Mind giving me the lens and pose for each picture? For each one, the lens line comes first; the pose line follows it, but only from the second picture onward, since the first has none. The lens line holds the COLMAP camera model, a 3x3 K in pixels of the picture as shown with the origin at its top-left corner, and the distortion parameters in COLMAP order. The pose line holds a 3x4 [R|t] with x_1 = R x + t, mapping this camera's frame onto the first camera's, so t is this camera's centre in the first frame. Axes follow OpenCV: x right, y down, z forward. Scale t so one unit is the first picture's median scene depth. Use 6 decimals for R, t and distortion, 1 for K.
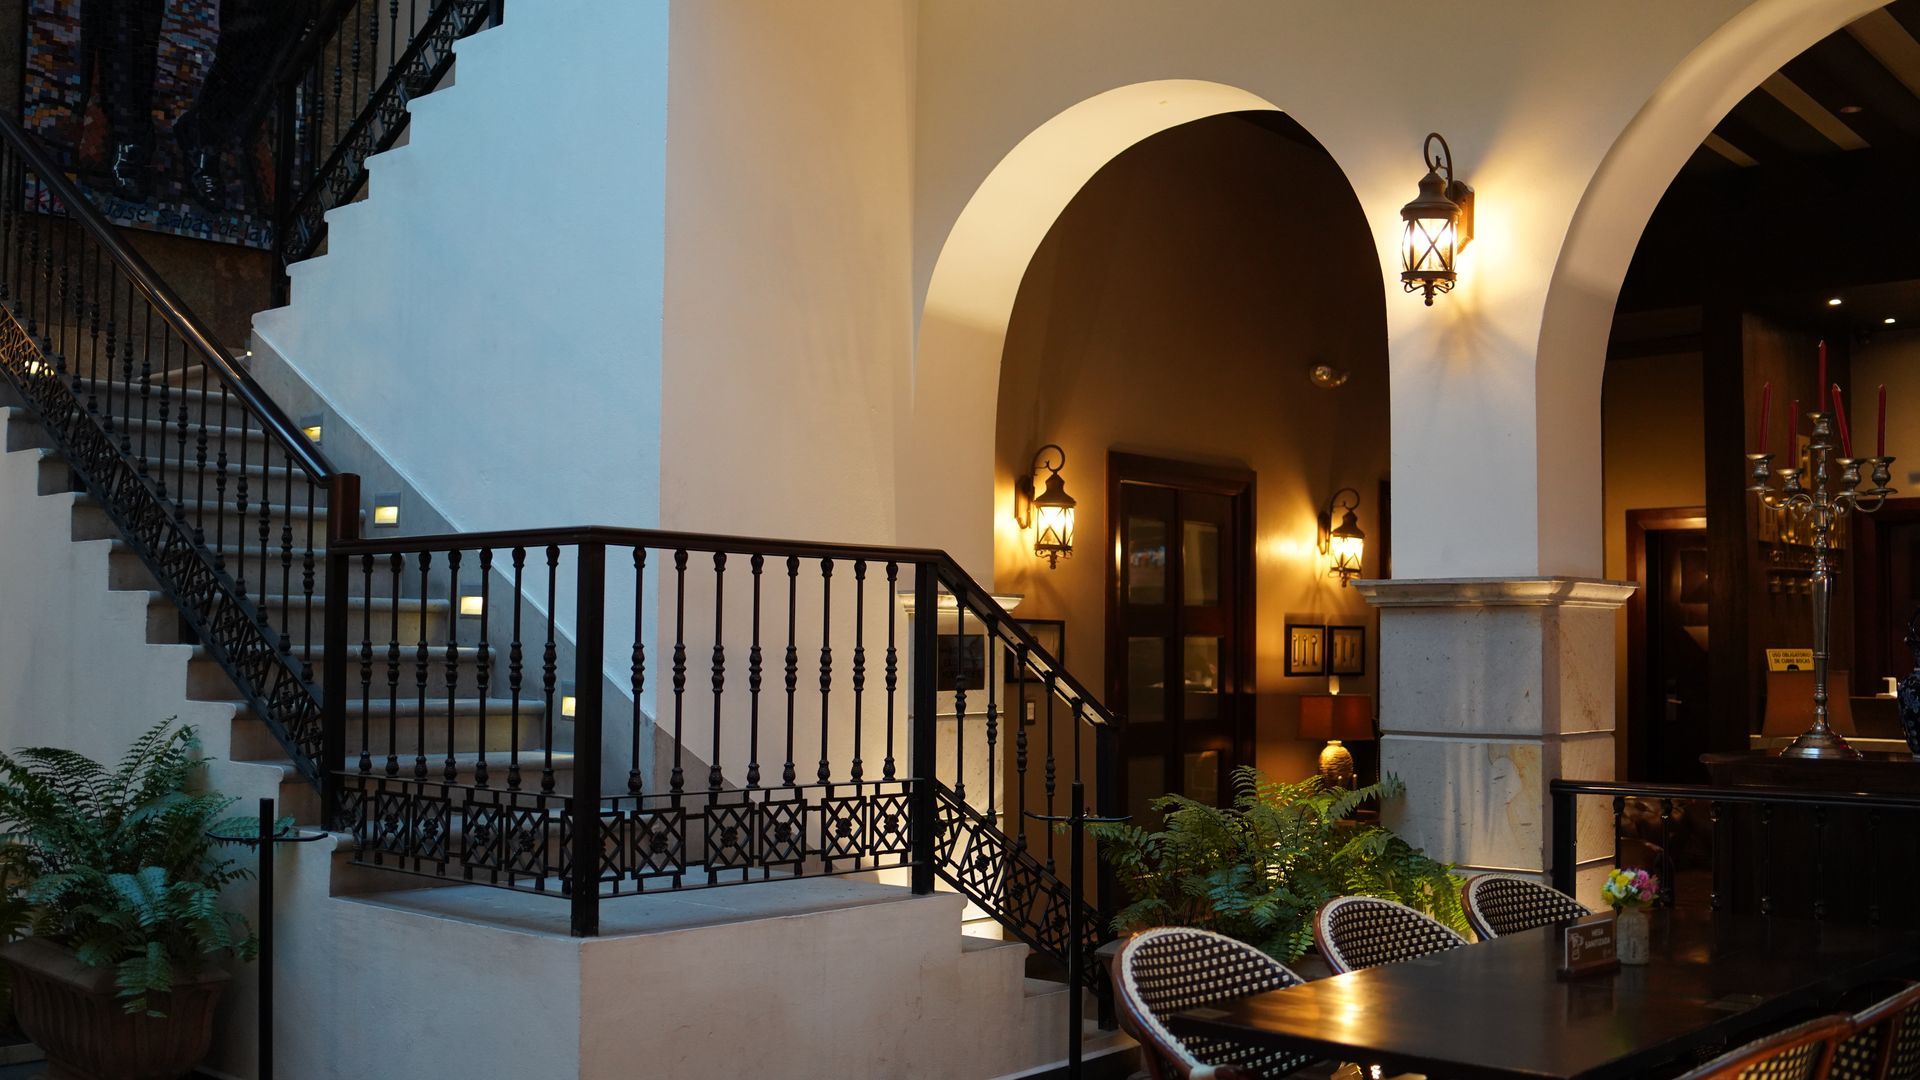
lens RADIAL K [[1881.5, 0, 960.0], [0, 1881.5, 540.0], [0, 0, 1]] dist [-0.141681, 0.103858]
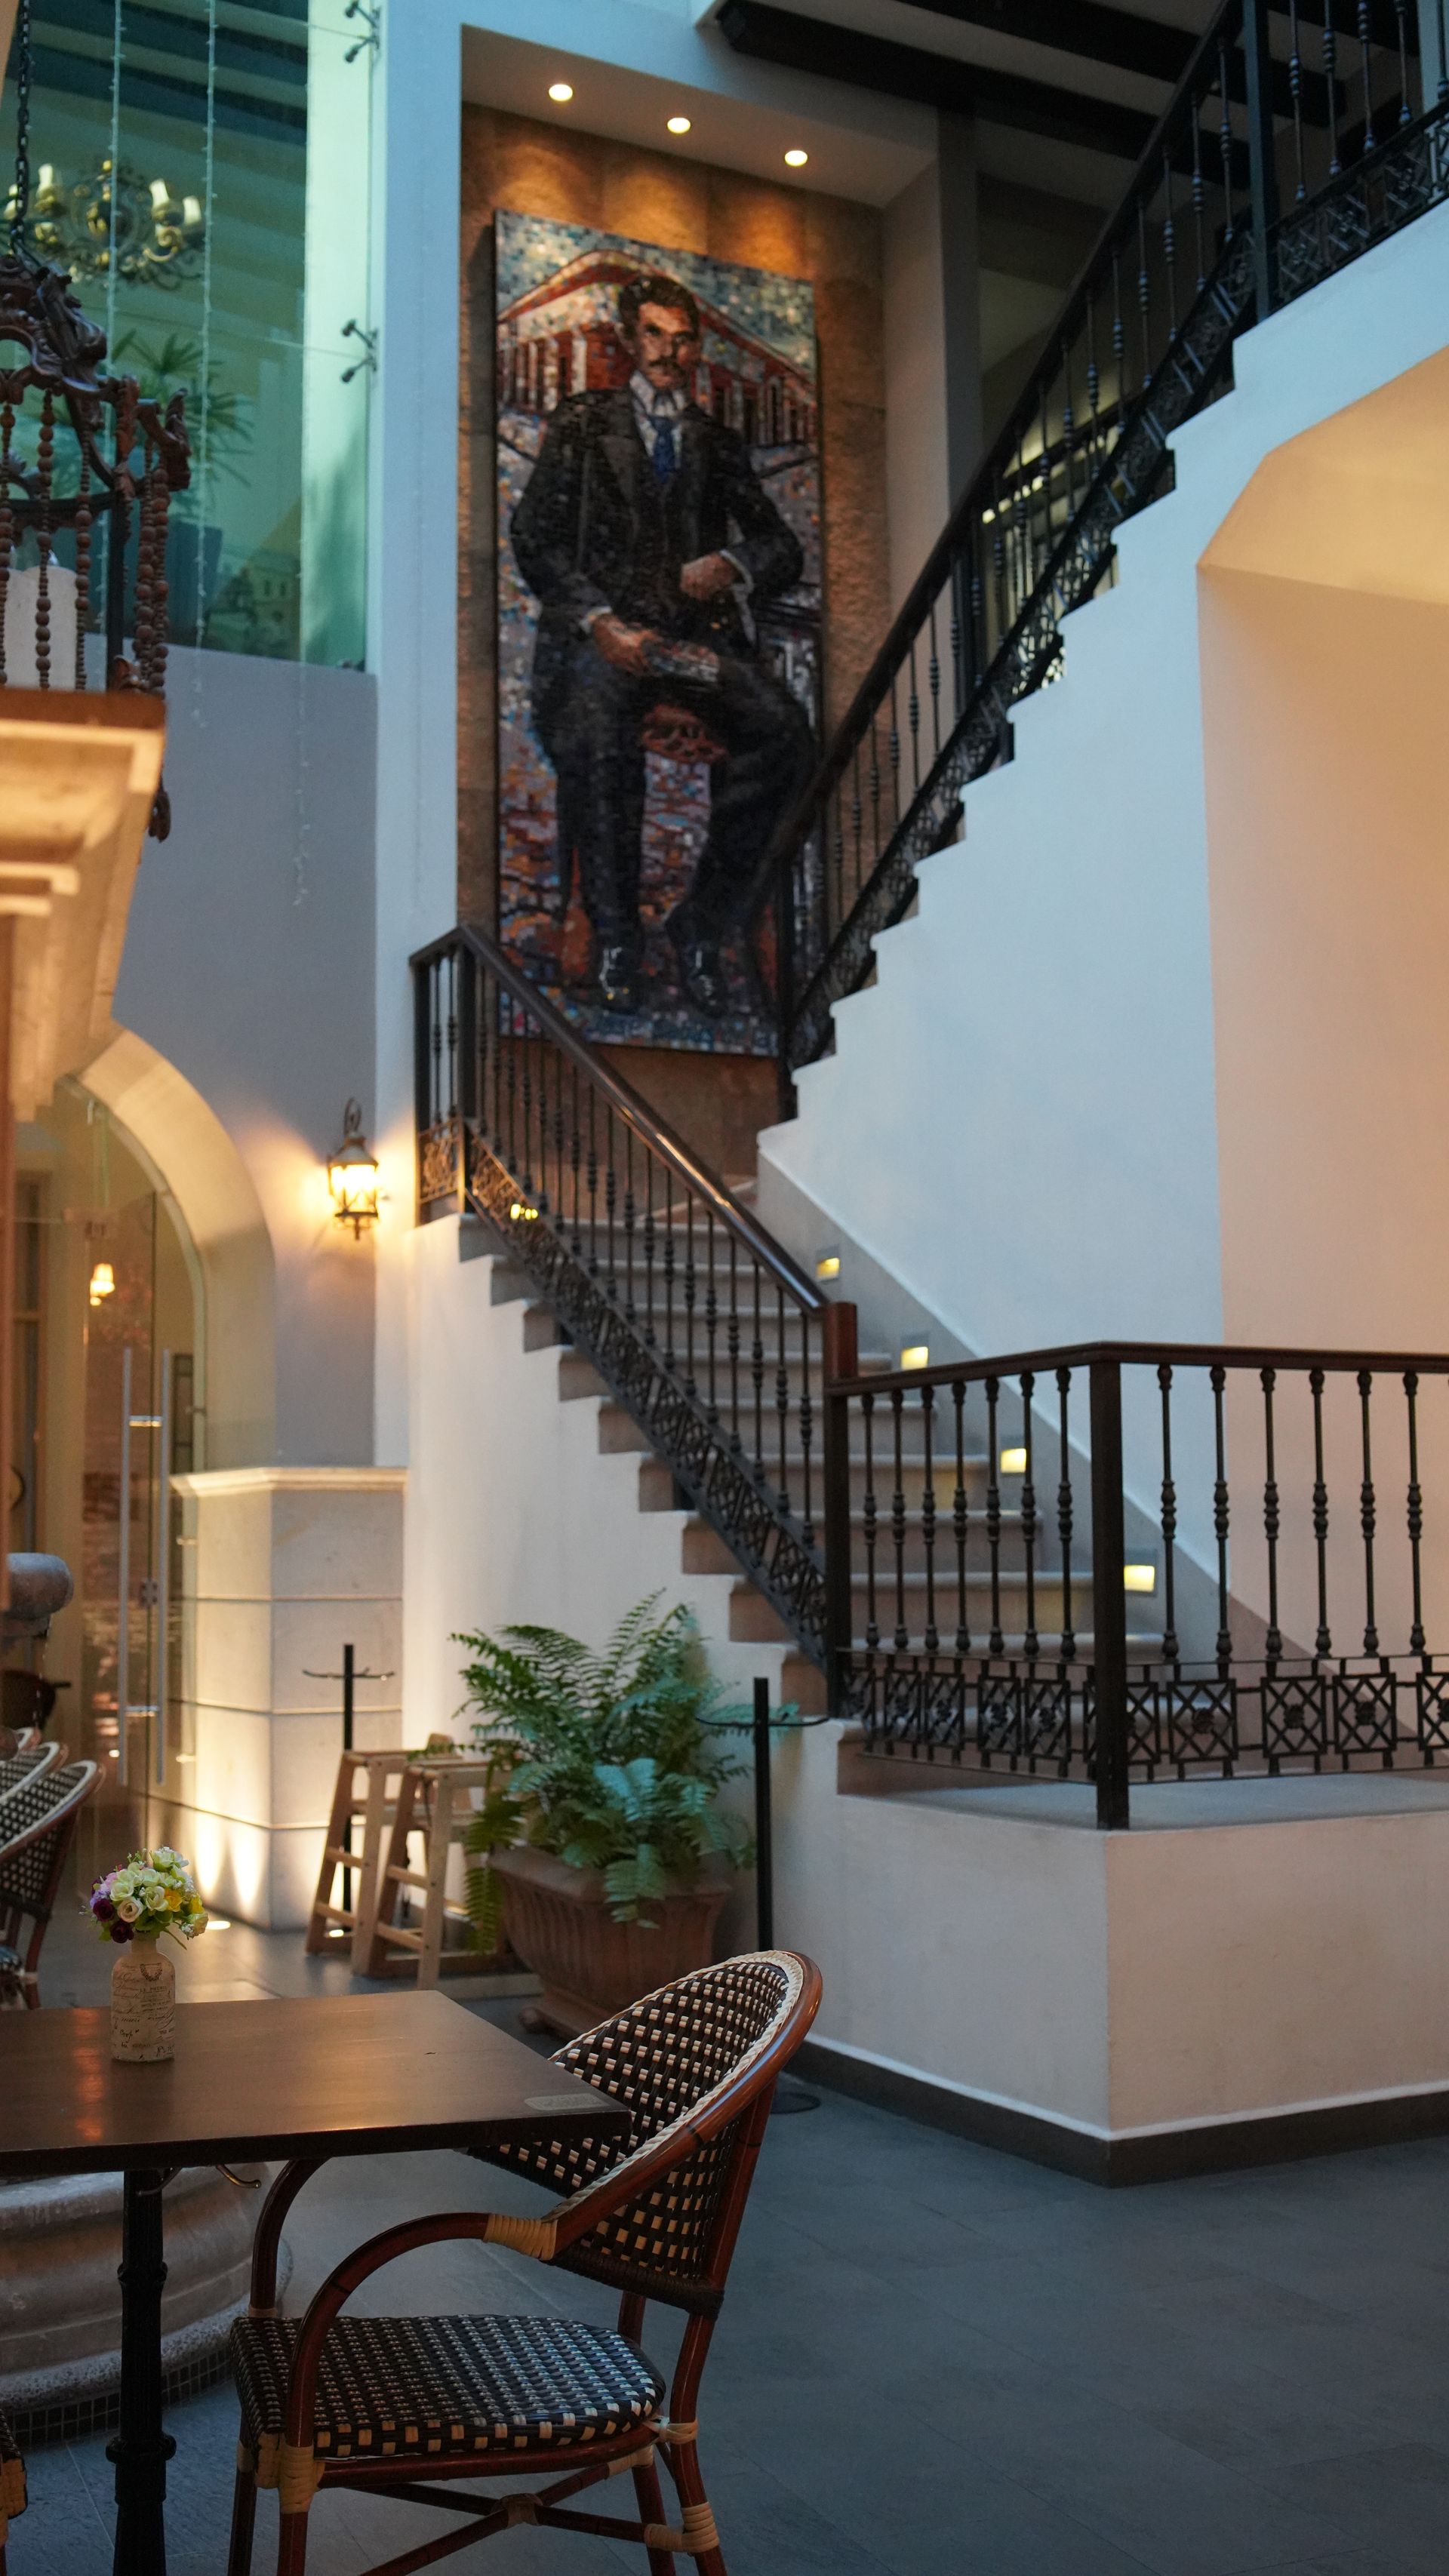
lens RADIAL K [[2524.6, 0, 724.5], [0, 2524.6, 1288.0], [0, 0, 1]] dist [-0.141681, 0.103858]
pose [[0.915839, -0.059789, -0.397069, 0.079670], [0.039383, 0.997460, -0.059356, 0.023175], [0.399610, 0.038722, 0.915867, -0.089740]]
